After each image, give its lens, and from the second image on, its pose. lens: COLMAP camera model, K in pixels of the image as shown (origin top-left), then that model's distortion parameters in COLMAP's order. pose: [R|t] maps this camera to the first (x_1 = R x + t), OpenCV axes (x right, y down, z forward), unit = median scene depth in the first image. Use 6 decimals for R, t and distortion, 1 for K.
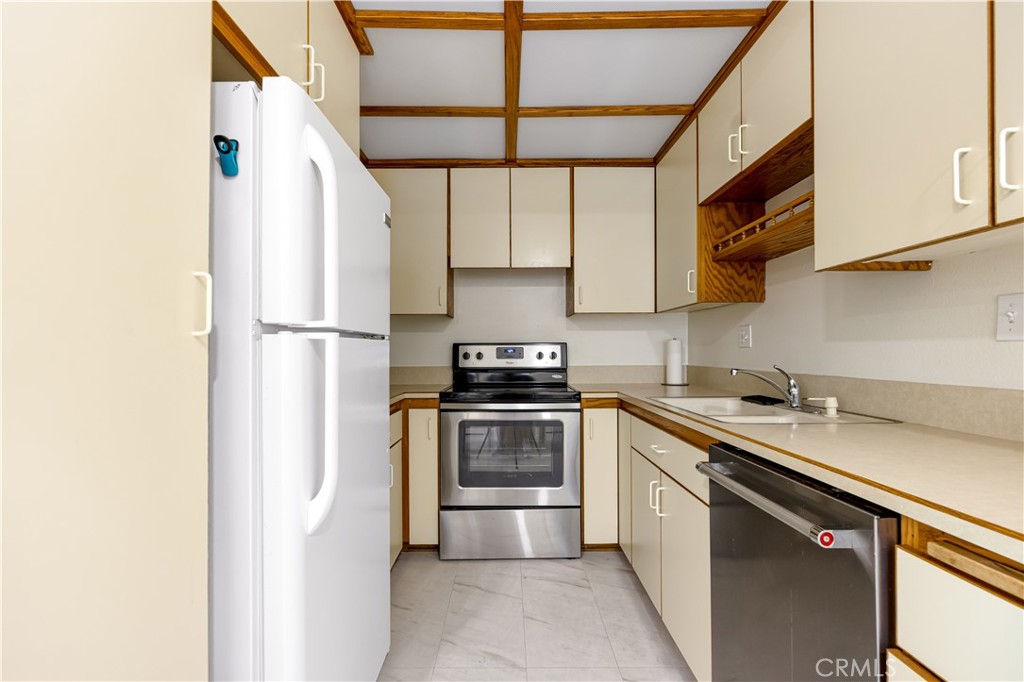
lens RADIAL K [[460.8, 0, 510.5], [0, 460.8, 350.5], [0, 0, 1]] dist [-0.000048, 0.000076]
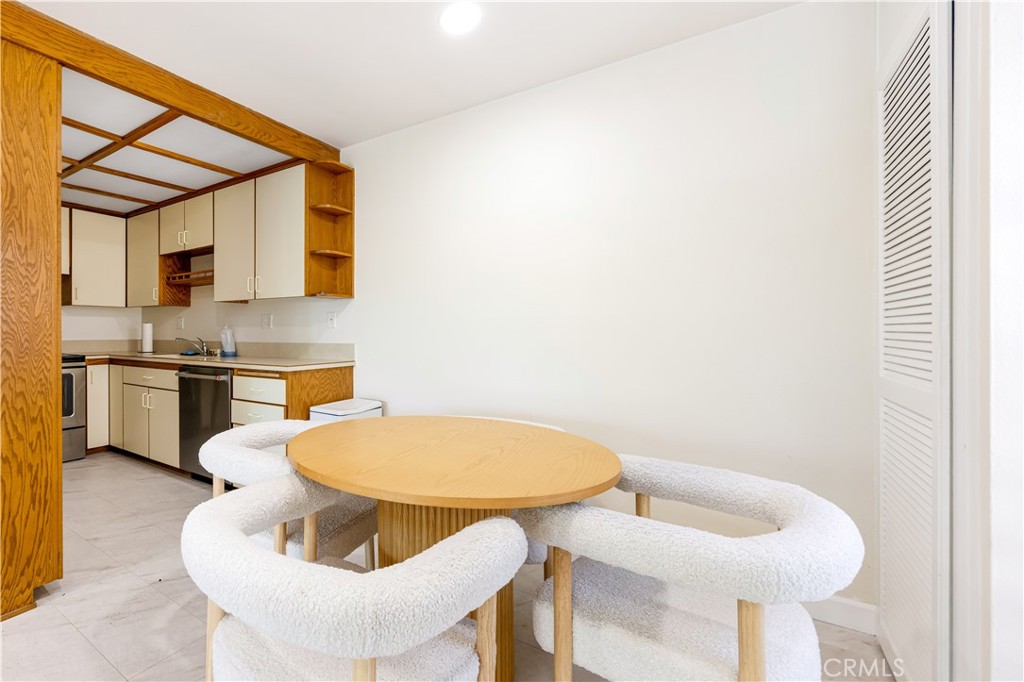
lens RADIAL K [[462.6, 0, 354.7], [0, 462.6, 333.4], [0, 0, 1]] dist [0.001330, 0.000021]
pose [[0.616671, 0.001894, 0.787219, -0.613377], [-0.006518, 0.999975, 0.002700, 0.002899], [-0.787194, -0.006796, 0.616668, -0.841053]]
